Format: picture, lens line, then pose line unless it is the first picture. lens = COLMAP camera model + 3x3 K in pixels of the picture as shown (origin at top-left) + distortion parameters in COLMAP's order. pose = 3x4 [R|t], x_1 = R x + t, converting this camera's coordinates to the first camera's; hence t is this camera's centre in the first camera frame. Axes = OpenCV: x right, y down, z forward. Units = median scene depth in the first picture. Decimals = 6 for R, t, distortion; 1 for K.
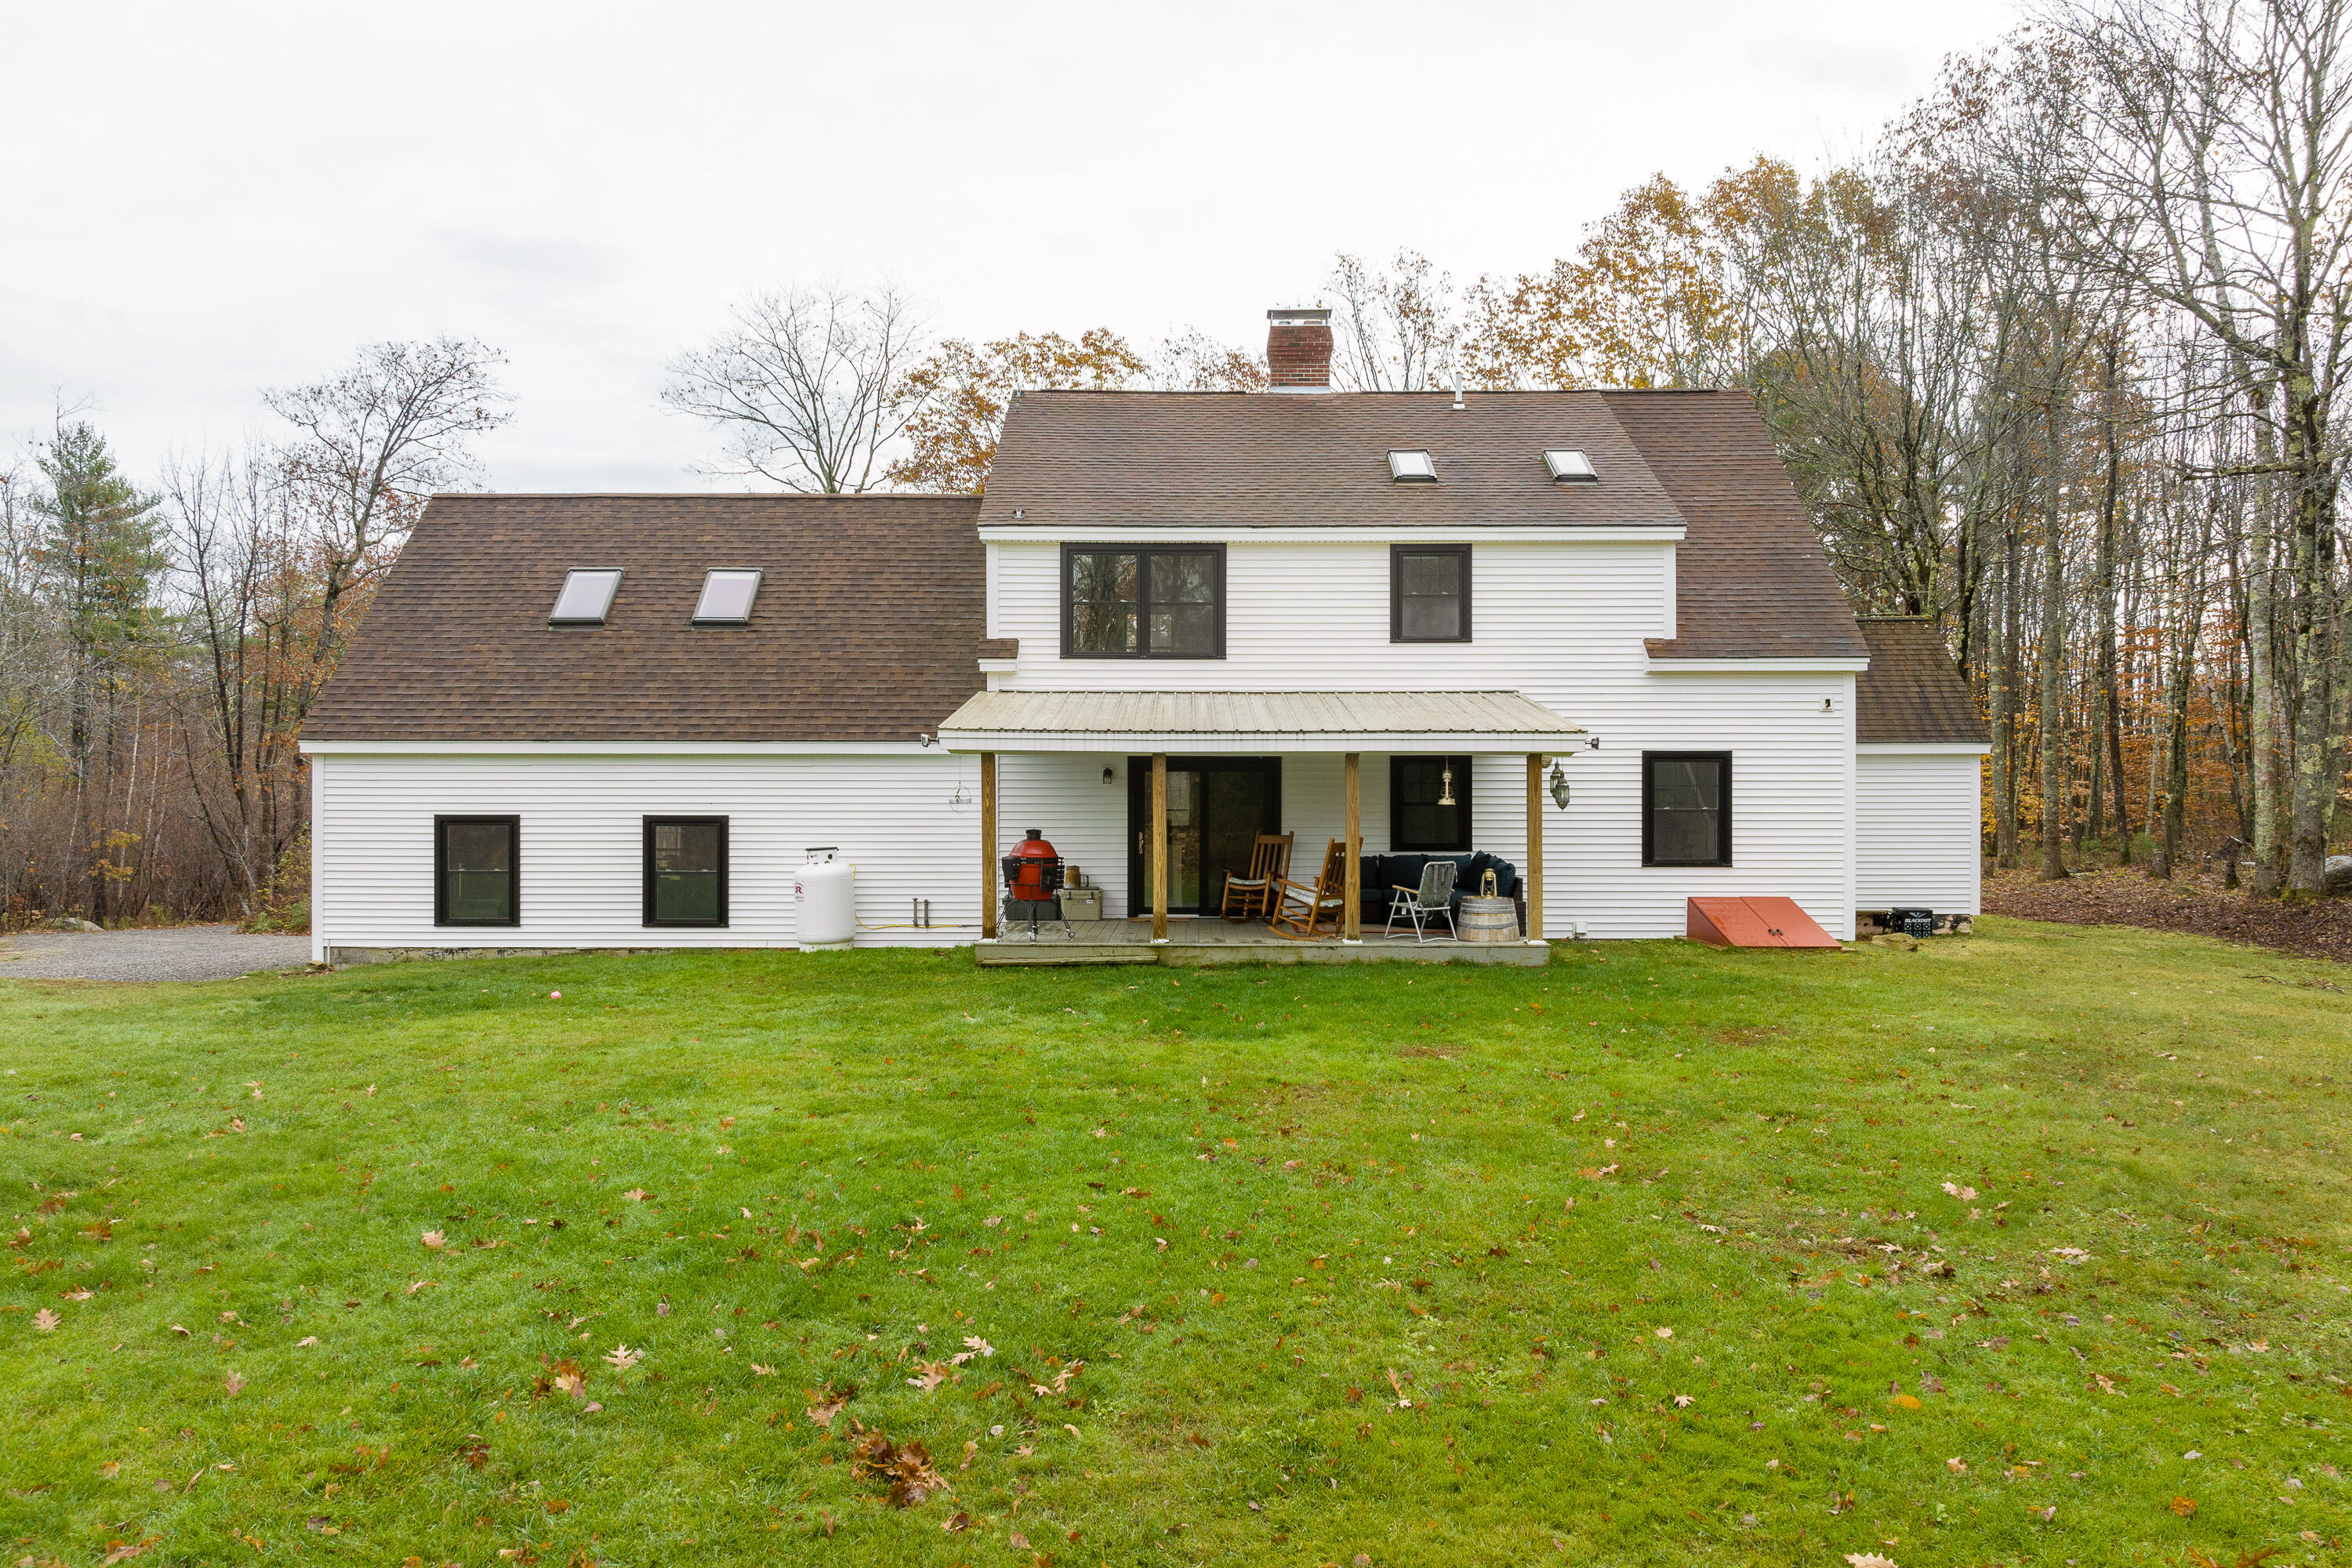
lens RADIAL K [[1625.1, 0, 1172.0], [0, 1625.1, 783.4], [0, 0, 1]] dist [-0.006150, -0.000995]
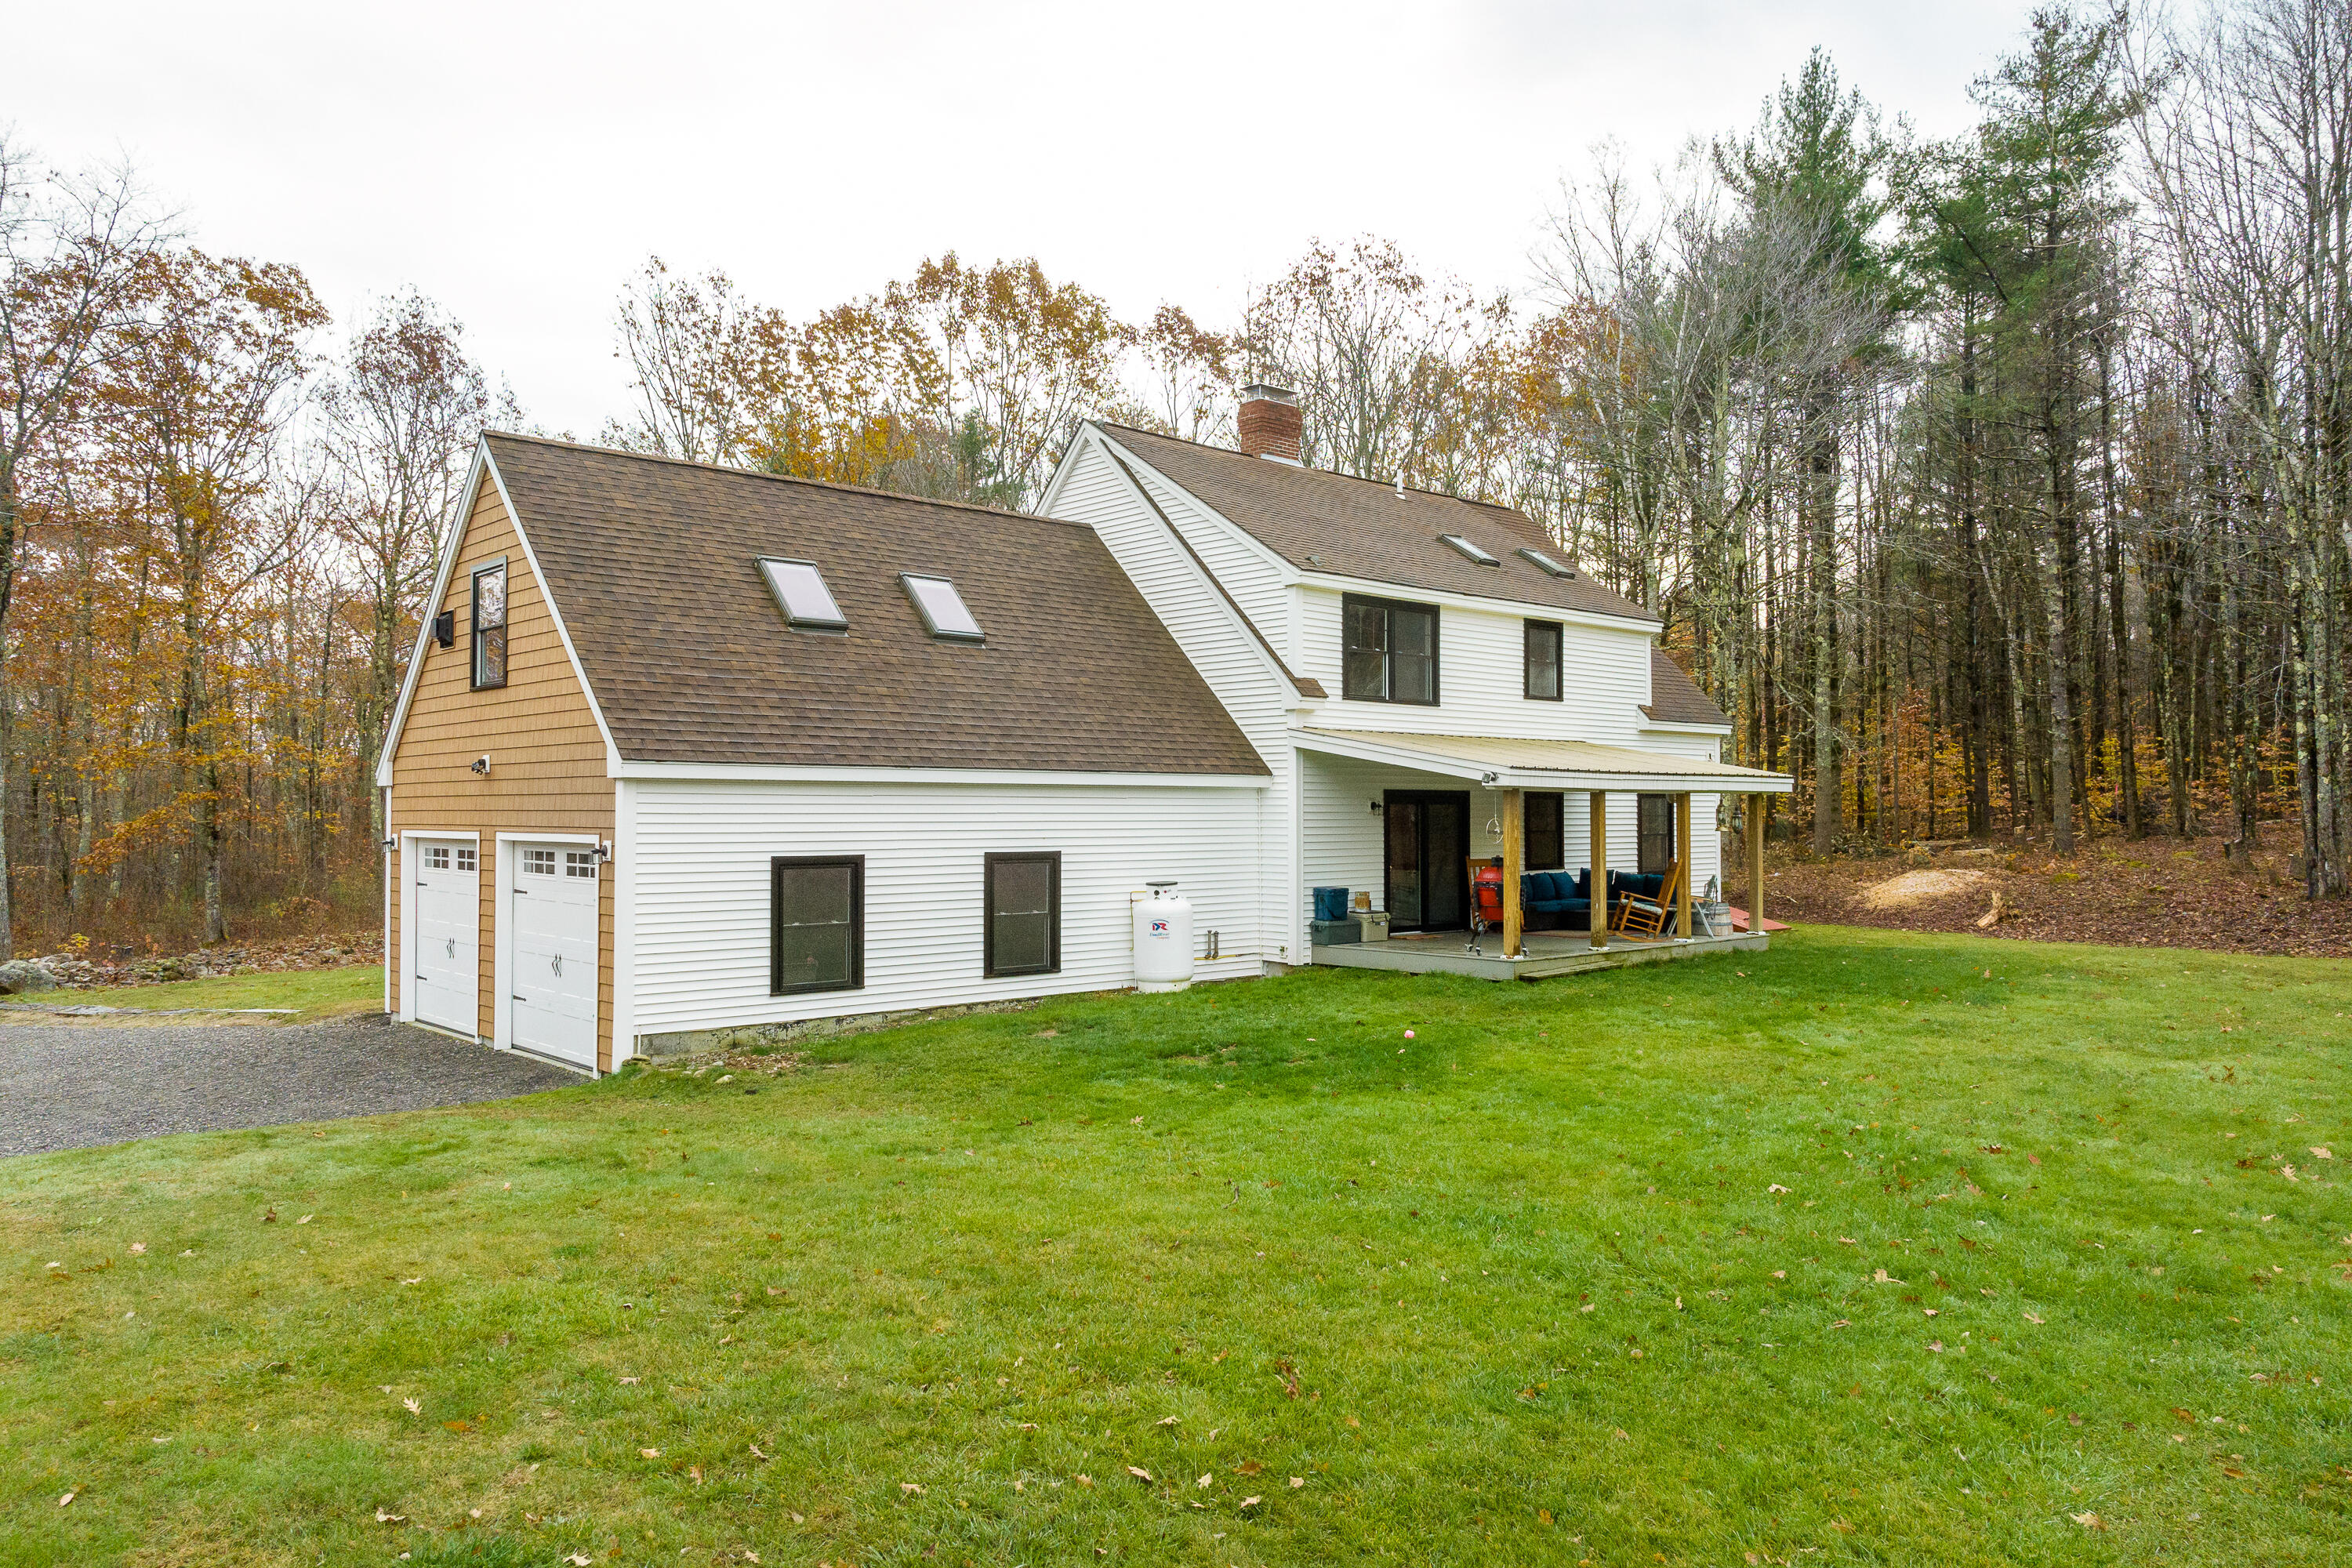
lens RADIAL K [[1625.1, 0, 1174.2], [0, 1625.1, 787.3], [0, 0, 1]] dist [-0.006150, -0.000995]
pose [[0.734565, 0.008197, 0.678489, -0.853562], [0.002089, 0.999895, -0.014342, -0.003212], [-0.678535, 0.011953, 0.734471, 0.277251]]
